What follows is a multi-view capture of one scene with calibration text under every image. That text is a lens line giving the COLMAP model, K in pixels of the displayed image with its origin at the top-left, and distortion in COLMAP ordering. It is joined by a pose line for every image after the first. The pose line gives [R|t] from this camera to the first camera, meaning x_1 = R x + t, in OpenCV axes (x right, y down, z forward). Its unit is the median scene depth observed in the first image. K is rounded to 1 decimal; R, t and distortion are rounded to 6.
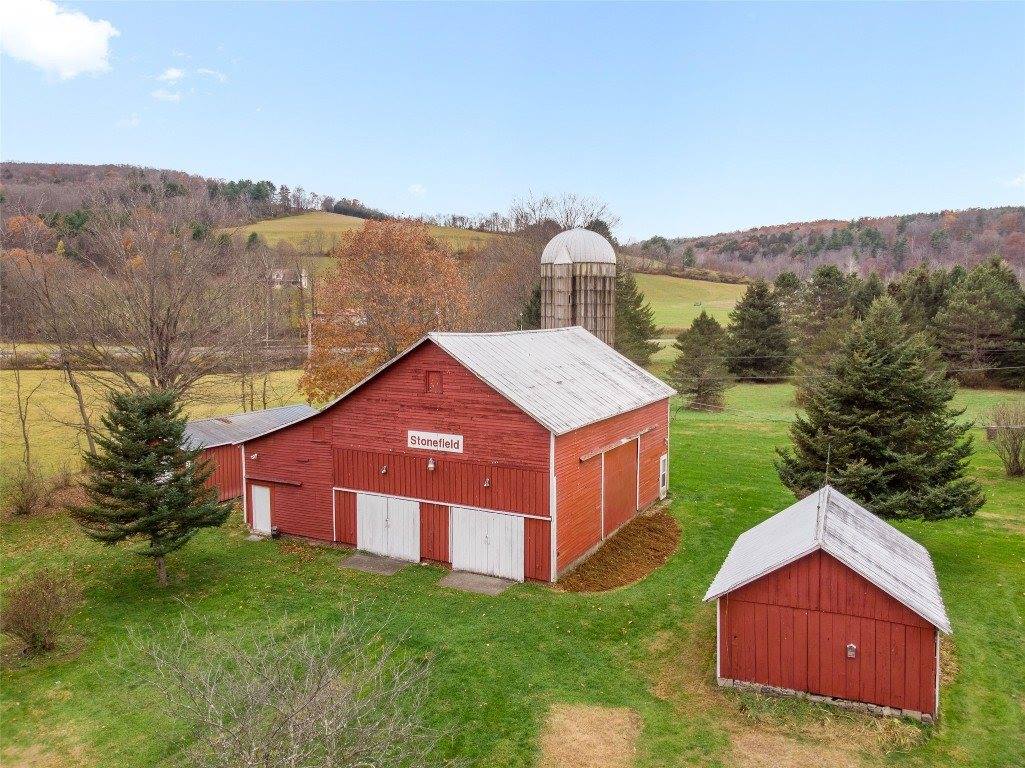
lens RADIAL K [[760.0, 0, 512.9], [0, 760.0, 353.8], [0, 0, 1]] dist [0.061713, -0.000409]
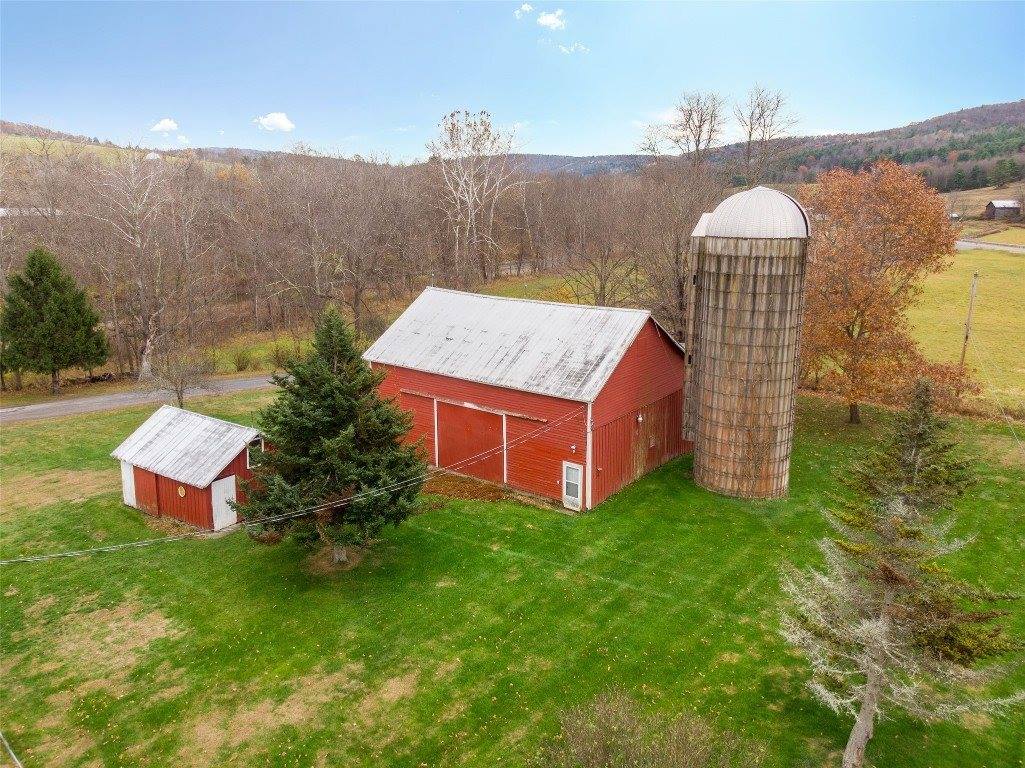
lens RADIAL K [[772.9, 0, 519.9], [0, 772.9, 363.0], [0, 0, 1]] dist [0.010045, -0.006161]
pose [[-0.155394, 0.205584, -0.966224, 0.941358], [-0.070176, 0.973337, 0.218383, -0.154491], [0.985357, 0.101741, -0.136824, 0.936019]]
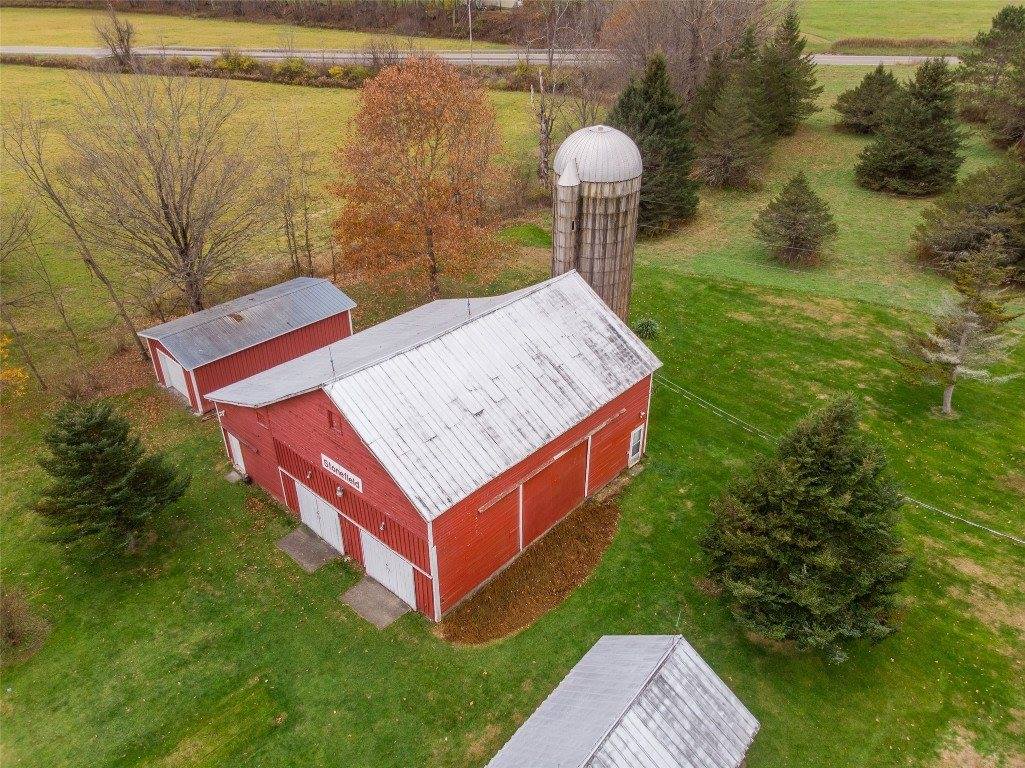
lens RADIAL K [[772.9, 0, 519.9], [0, 772.9, 363.0], [0, 0, 1]] dist [0.010045, -0.006161]
pose [[0.971406, 0.118737, -0.205602, 0.216122], [-0.017736, 0.899836, 0.435867, -0.314868], [0.236762, -0.419758, 0.876212, 0.141473]]
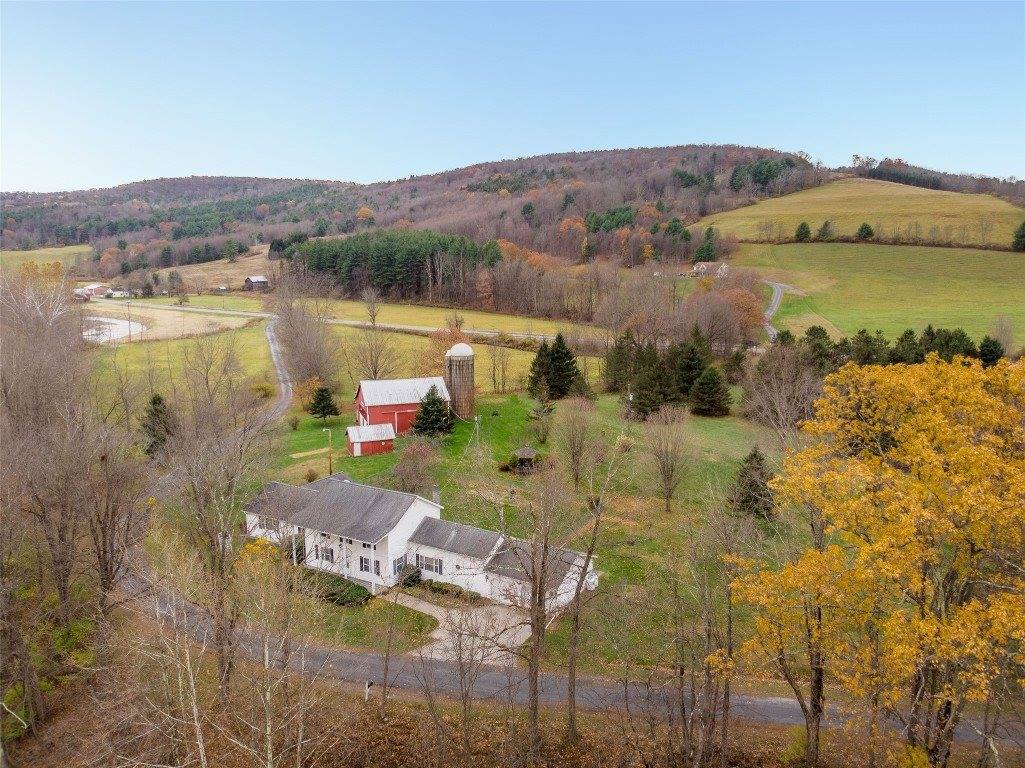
lens RADIAL K [[772.9, 0, 519.9], [0, 772.9, 363.0], [0, 0, 1]] dist [0.010045, -0.006161]
pose [[0.737951, 0.098673, -0.667601, 2.479036], [-0.044957, 0.994243, 0.097257, -0.420716], [0.673355, -0.041758, 0.738139, -1.212685]]
